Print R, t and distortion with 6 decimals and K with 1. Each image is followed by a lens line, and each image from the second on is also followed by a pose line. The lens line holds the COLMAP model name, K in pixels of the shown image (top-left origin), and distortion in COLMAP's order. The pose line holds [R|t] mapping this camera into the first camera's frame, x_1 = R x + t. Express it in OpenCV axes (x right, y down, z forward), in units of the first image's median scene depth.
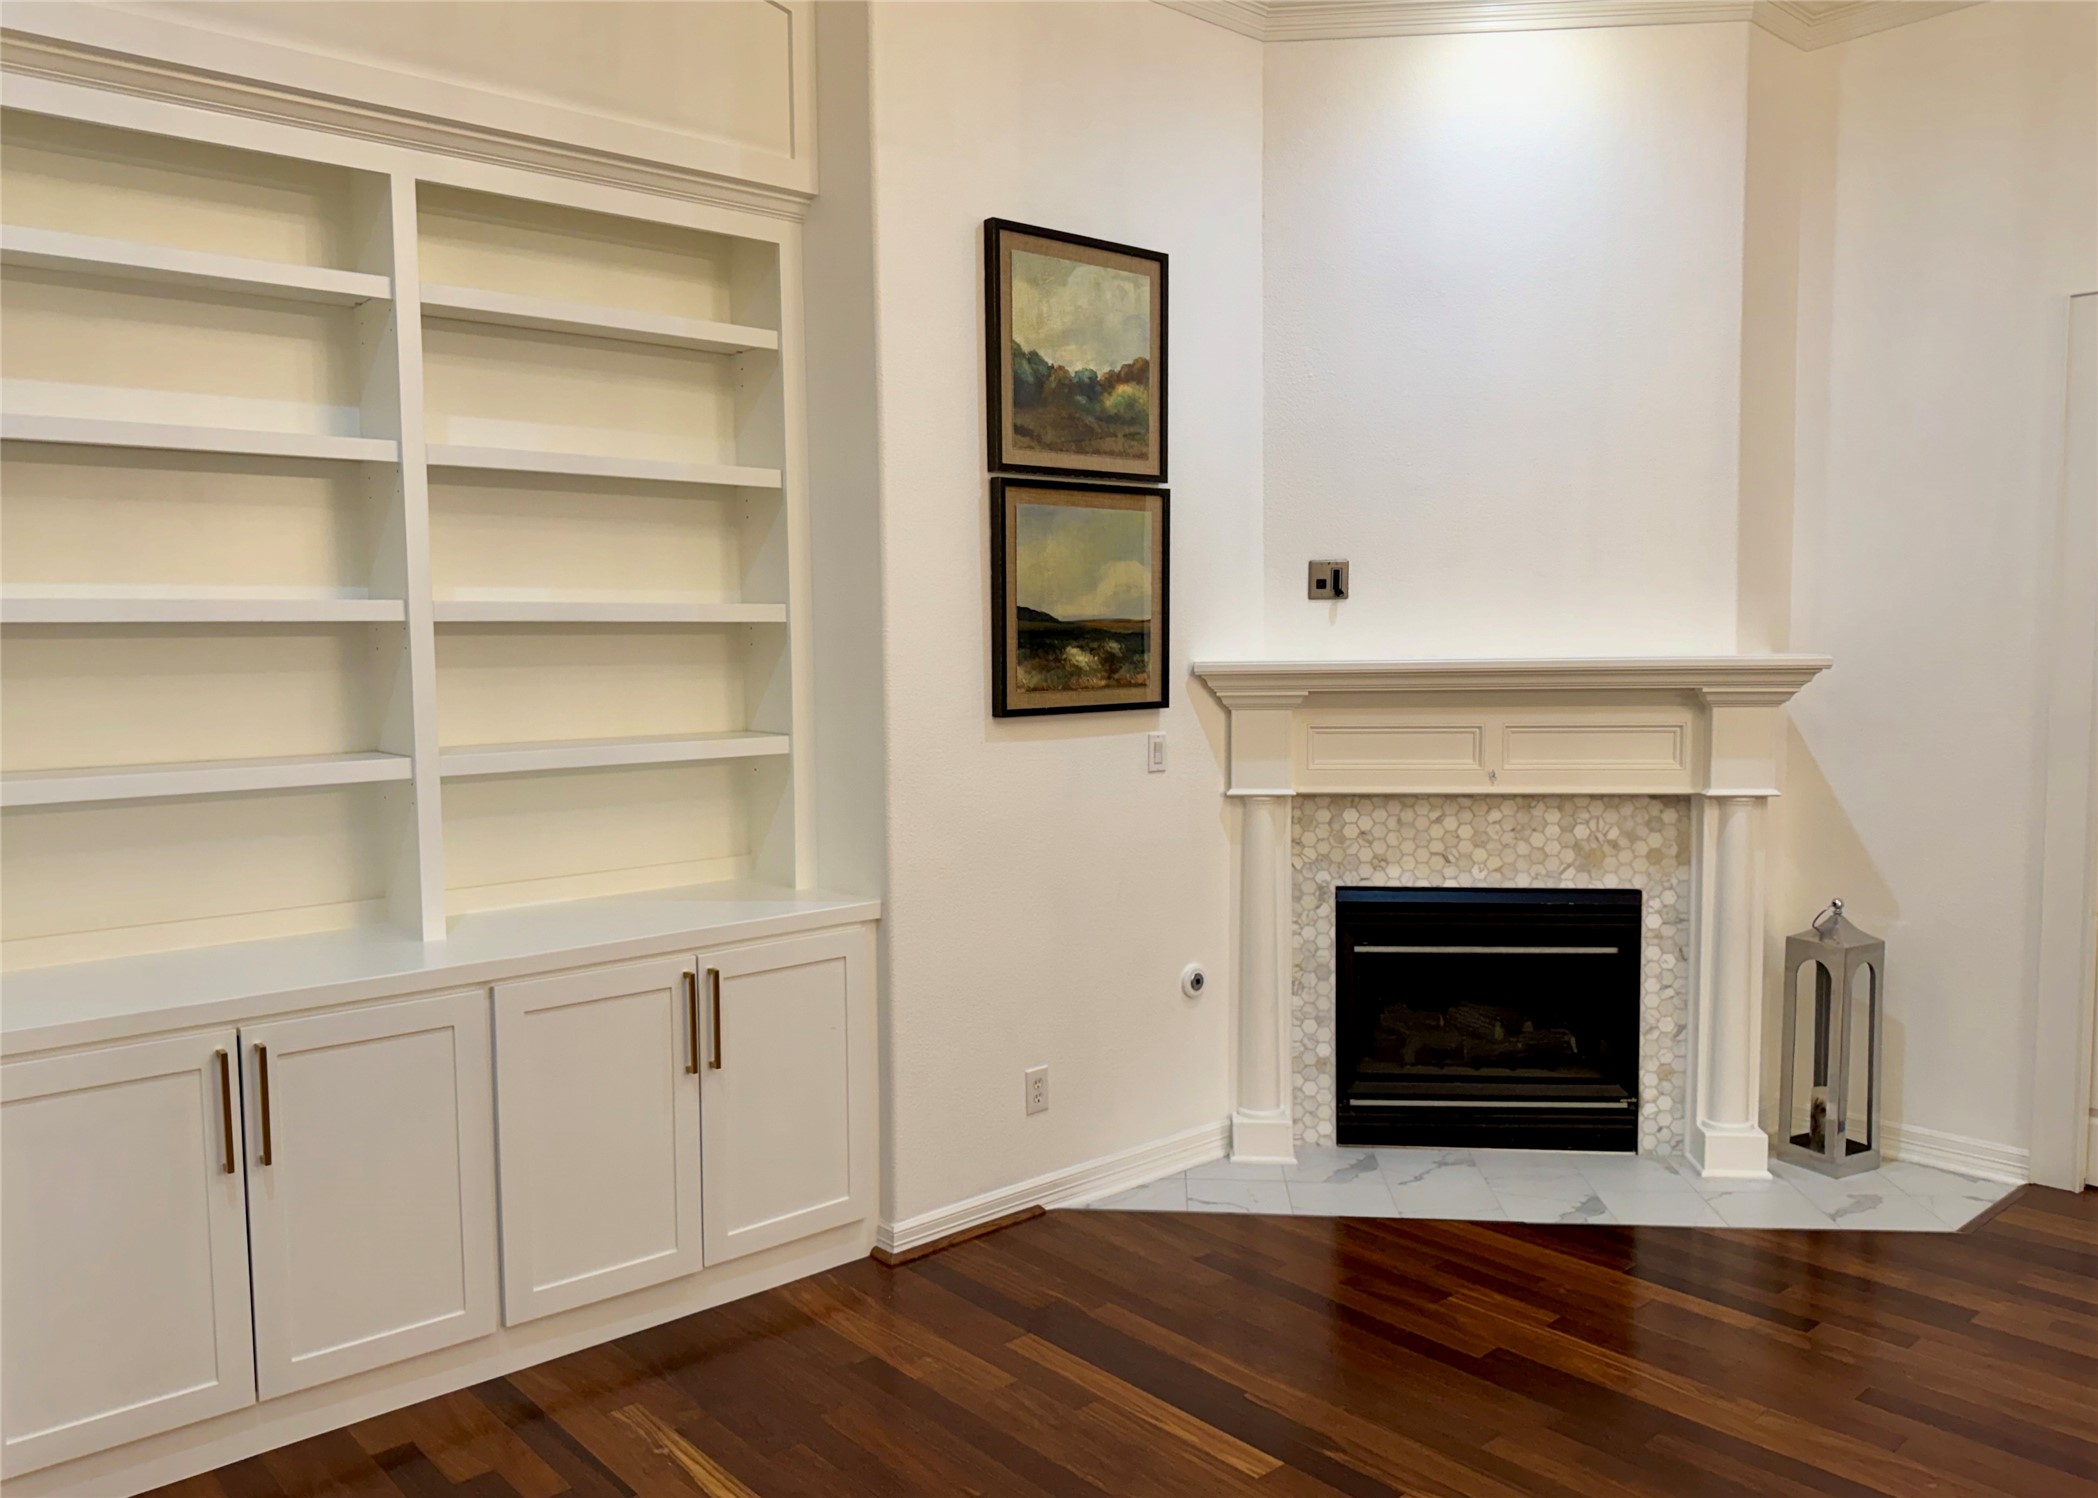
lens RADIAL K [[1537.3, 0, 1007.5], [0, 1537.3, 778.8], [0, 0, 1]] dist [0.187626, -0.384361]
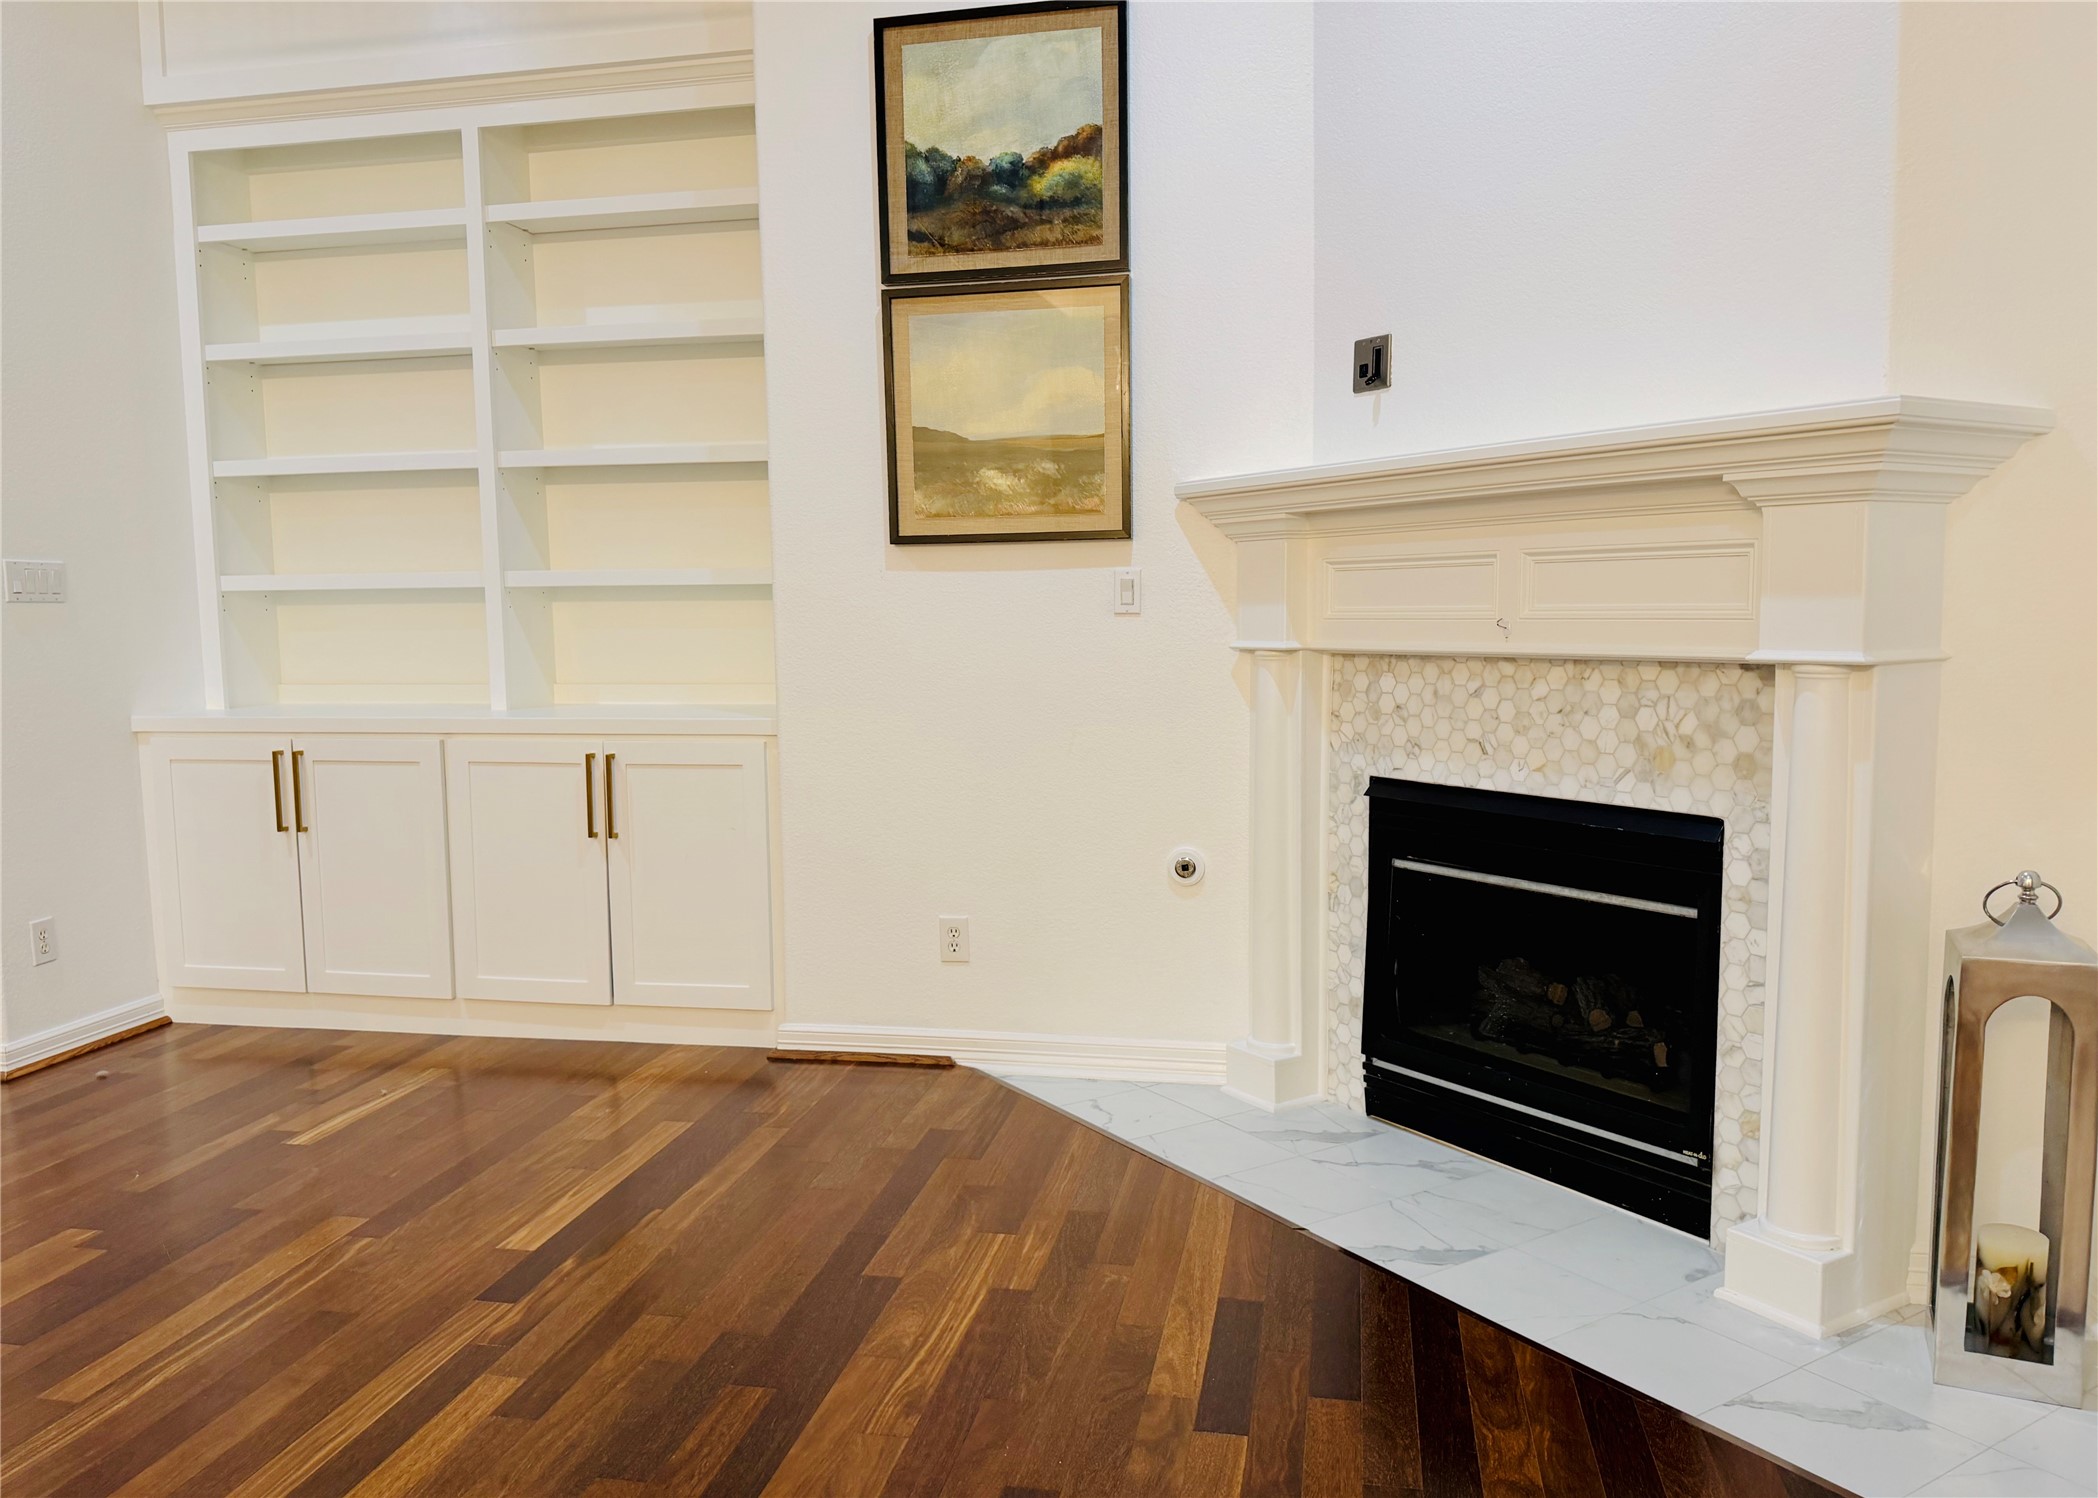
lens RADIAL K [[1537.3, 0, 1007.5], [0, 1537.3, 778.8], [0, 0, 1]] dist [0.187626, -0.384361]
pose [[0.604066, 0.092933, -0.791497, 0.756288], [-0.068092, 0.995564, 0.064925, 0.036005], [0.794020, 0.014676, 0.607715, 0.426451]]
